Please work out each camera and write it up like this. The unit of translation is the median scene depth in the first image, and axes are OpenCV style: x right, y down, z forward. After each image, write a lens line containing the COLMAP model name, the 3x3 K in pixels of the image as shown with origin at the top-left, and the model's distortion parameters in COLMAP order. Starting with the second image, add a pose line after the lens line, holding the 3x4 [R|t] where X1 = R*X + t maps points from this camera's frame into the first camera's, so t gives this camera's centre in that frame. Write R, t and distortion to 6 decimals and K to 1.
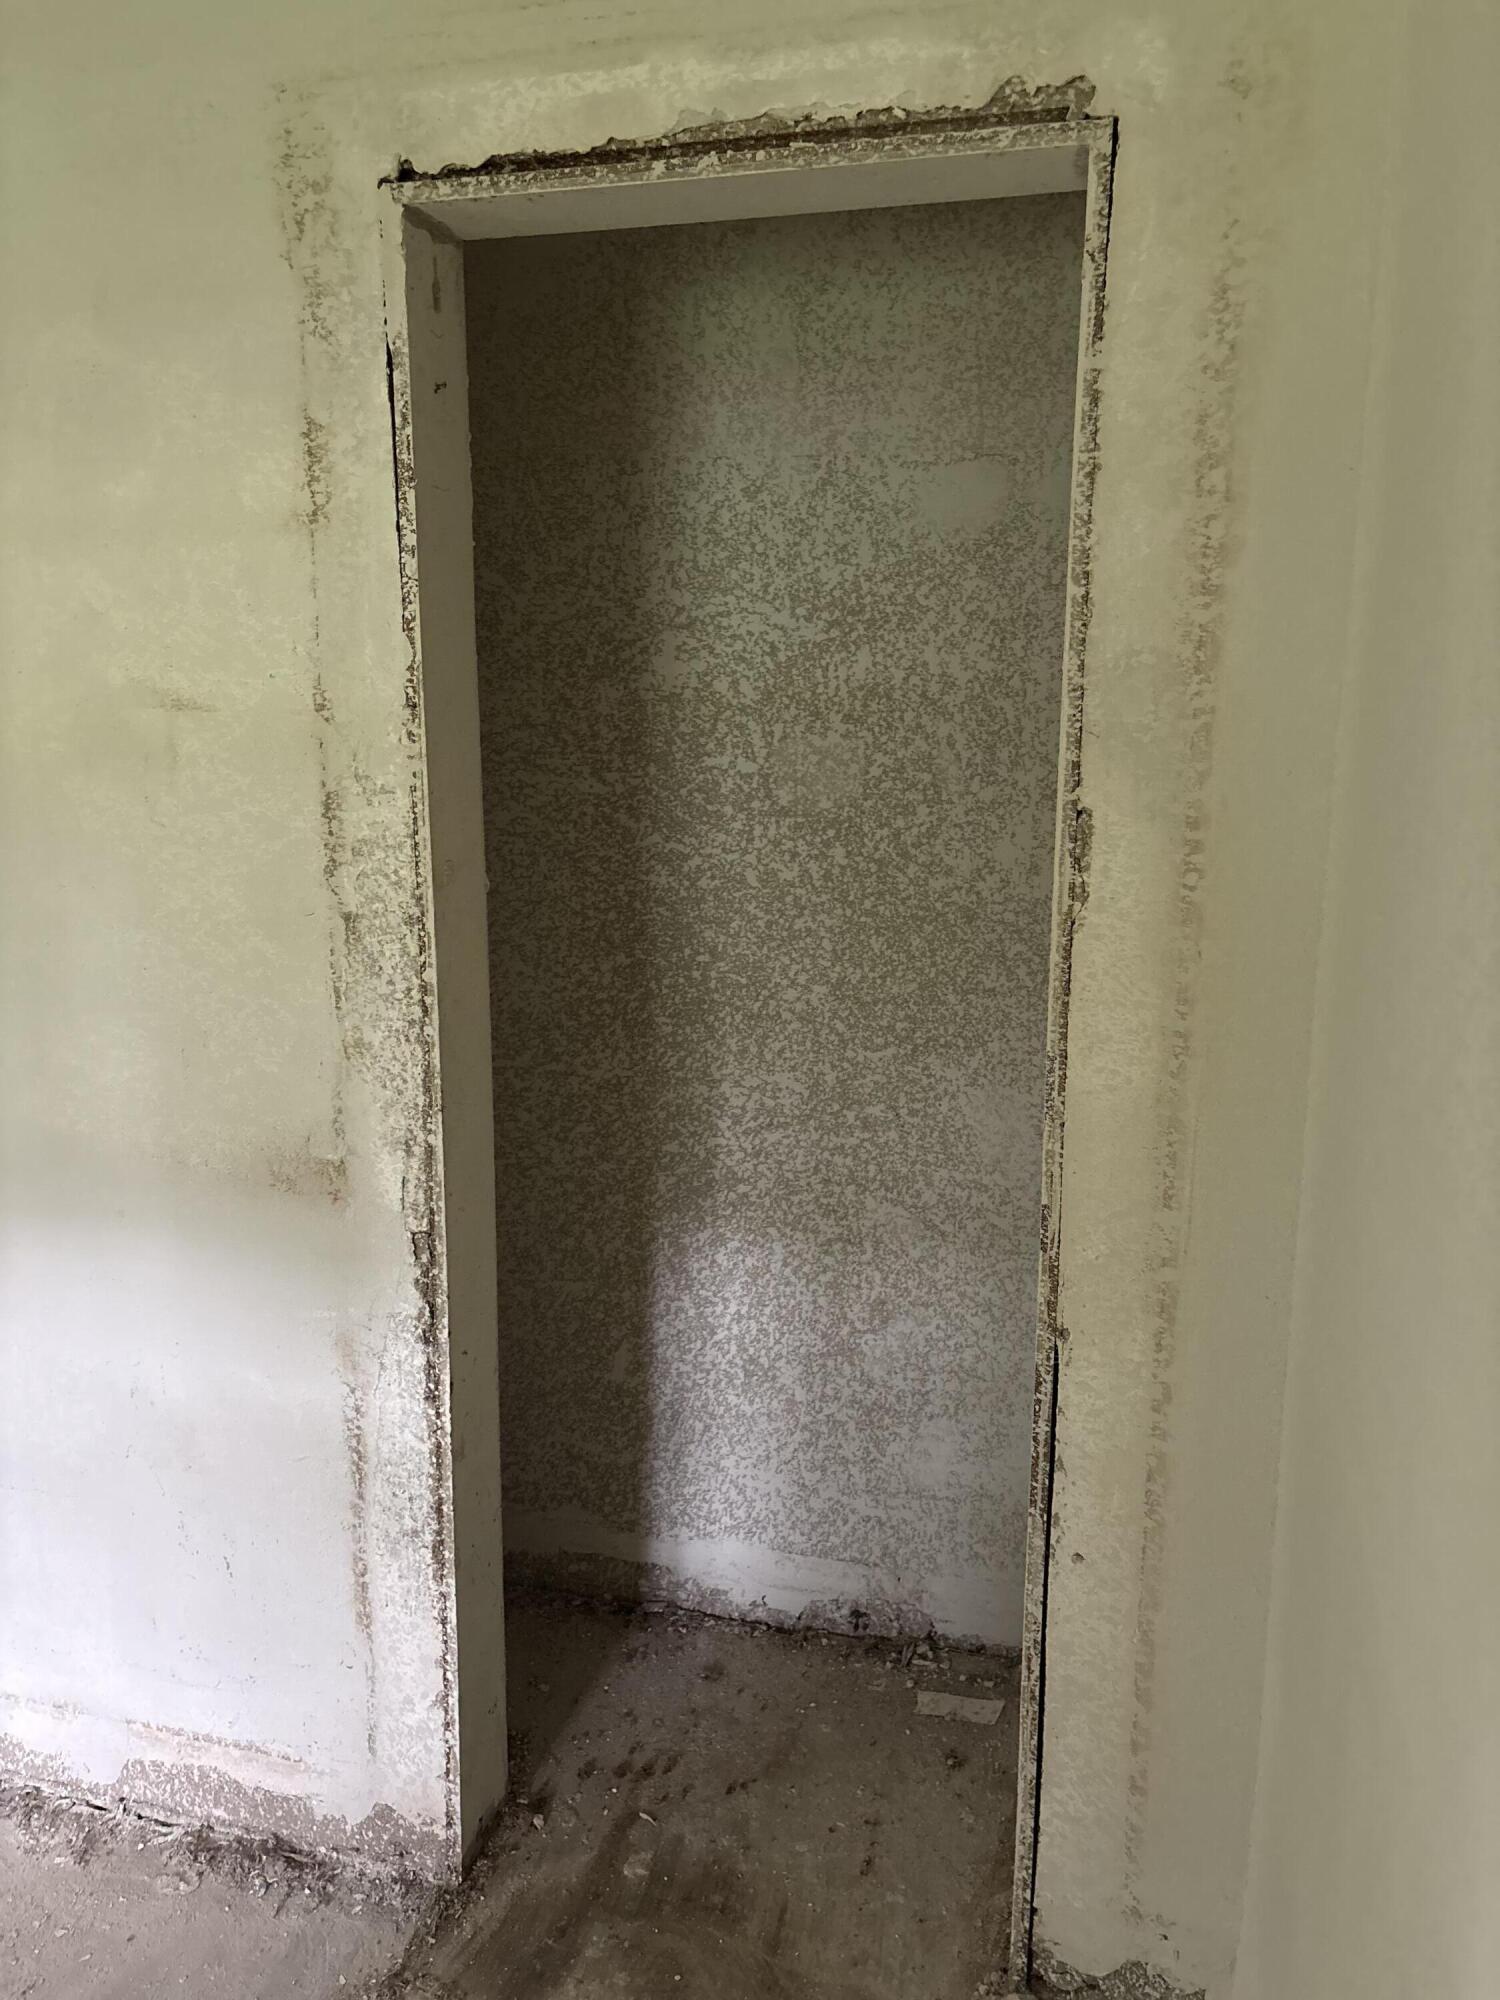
lens RADIAL K [[1532.8, 0, 730.1], [0, 1532.8, 1003.5], [0, 0, 1]] dist [0.043990, -0.036232]
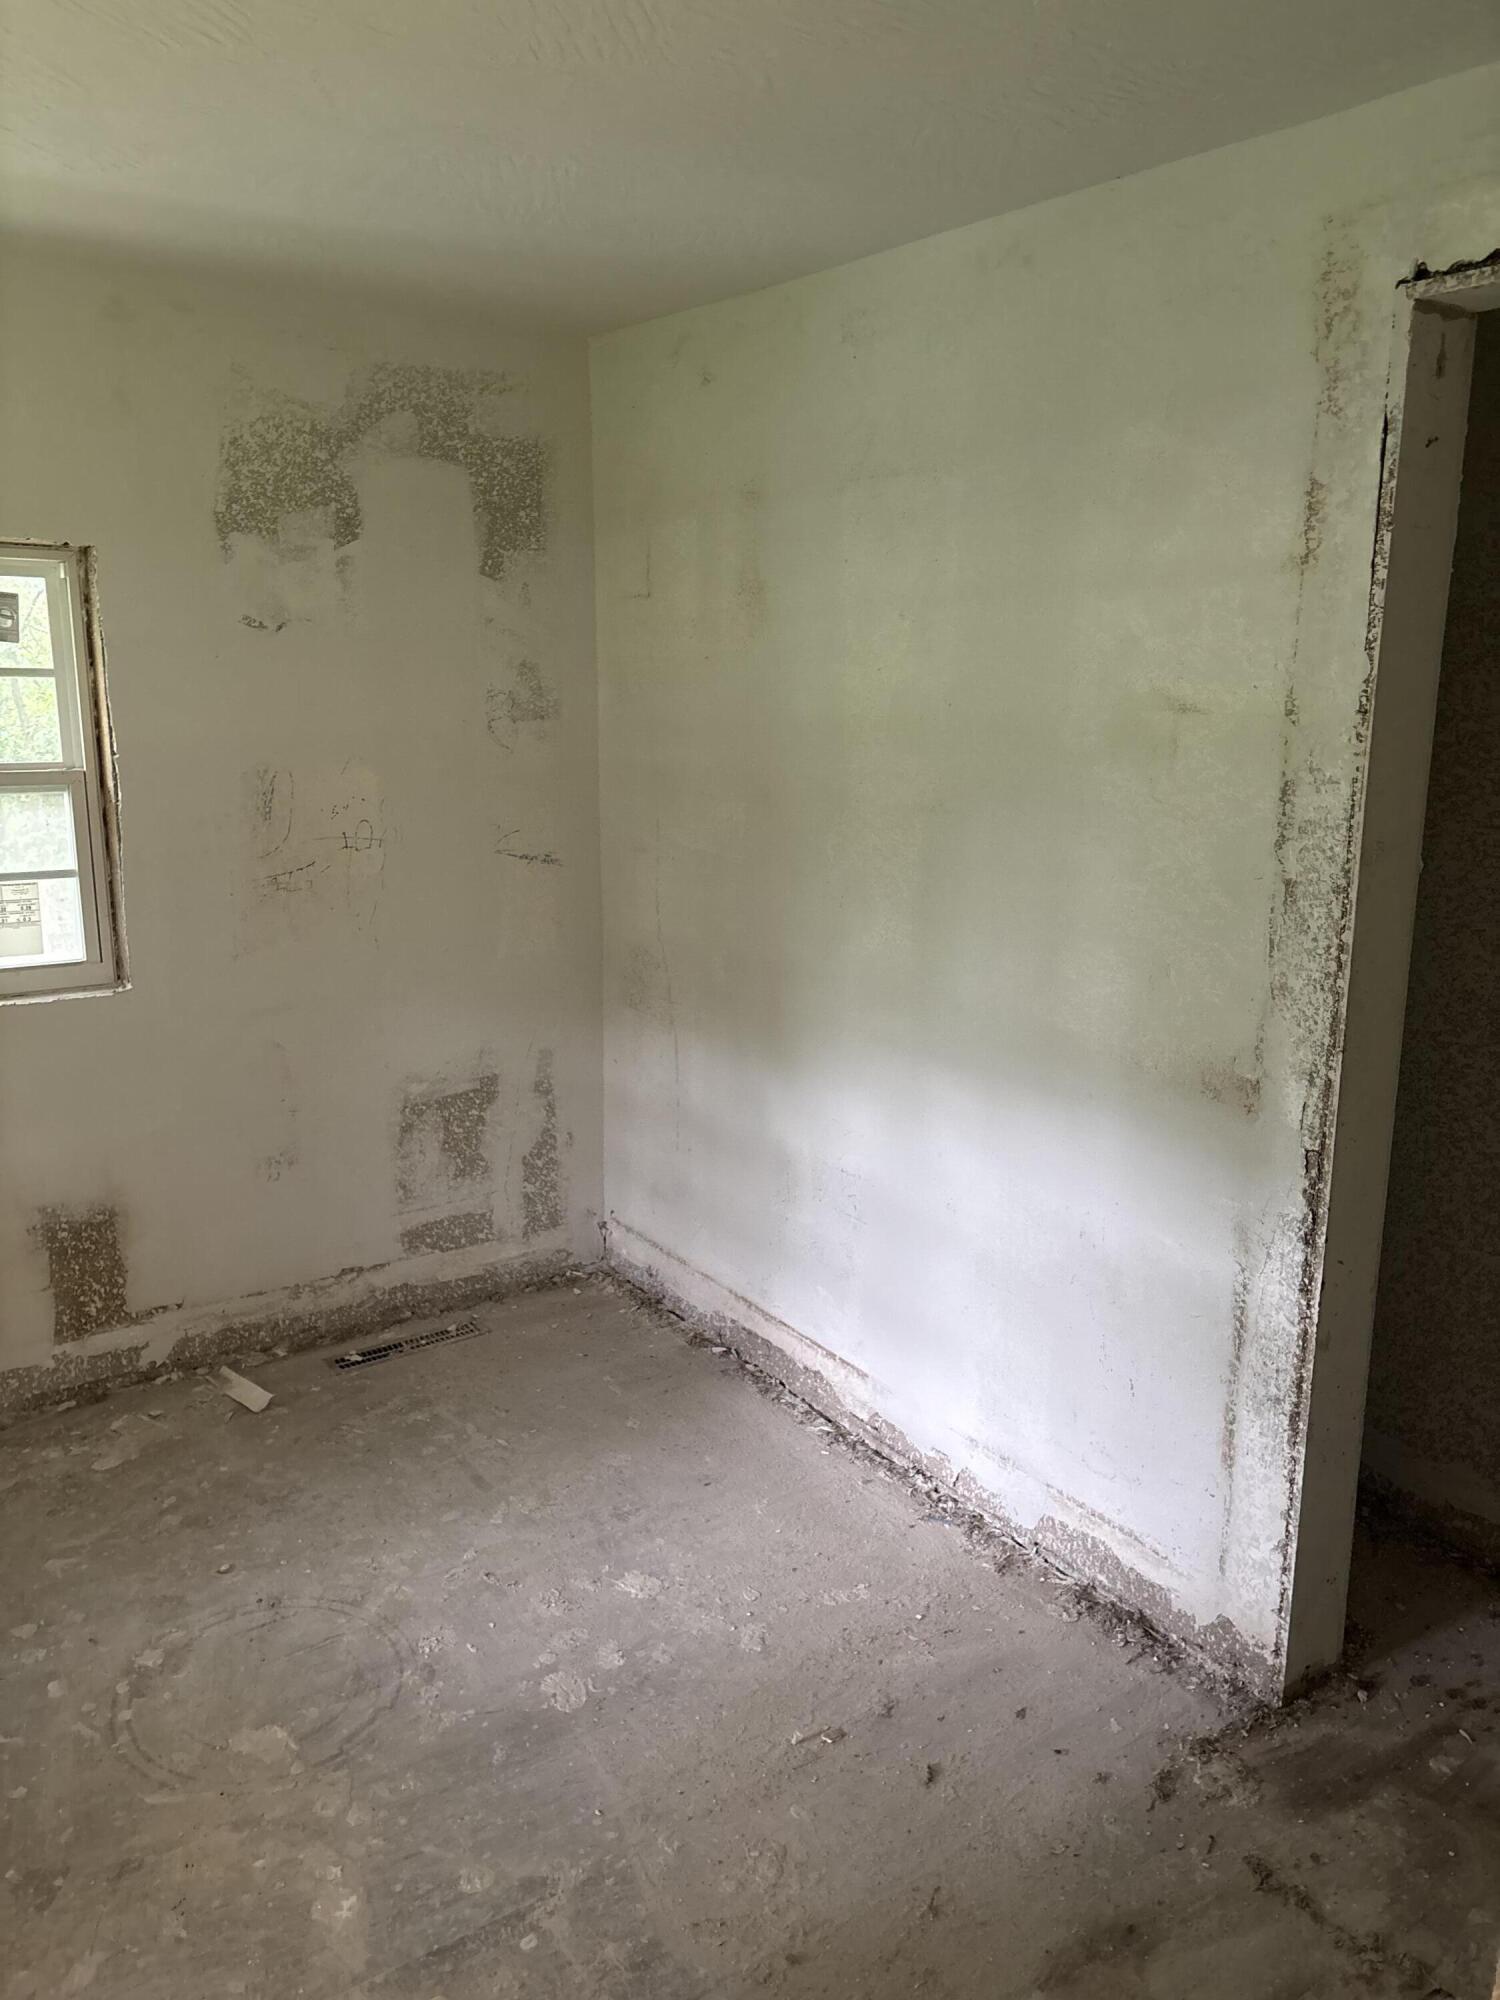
lens RADIAL K [[1532.8, 0, 746.9], [0, 1532.8, 996.6], [0, 0, 1]] dist [0.043990, -0.036232]
pose [[0.778126, 0.133303, -0.613800, 0.175058], [-0.132939, 0.990034, 0.046483, 0.032569], [0.613879, 0.045428, 0.788092, -0.220837]]
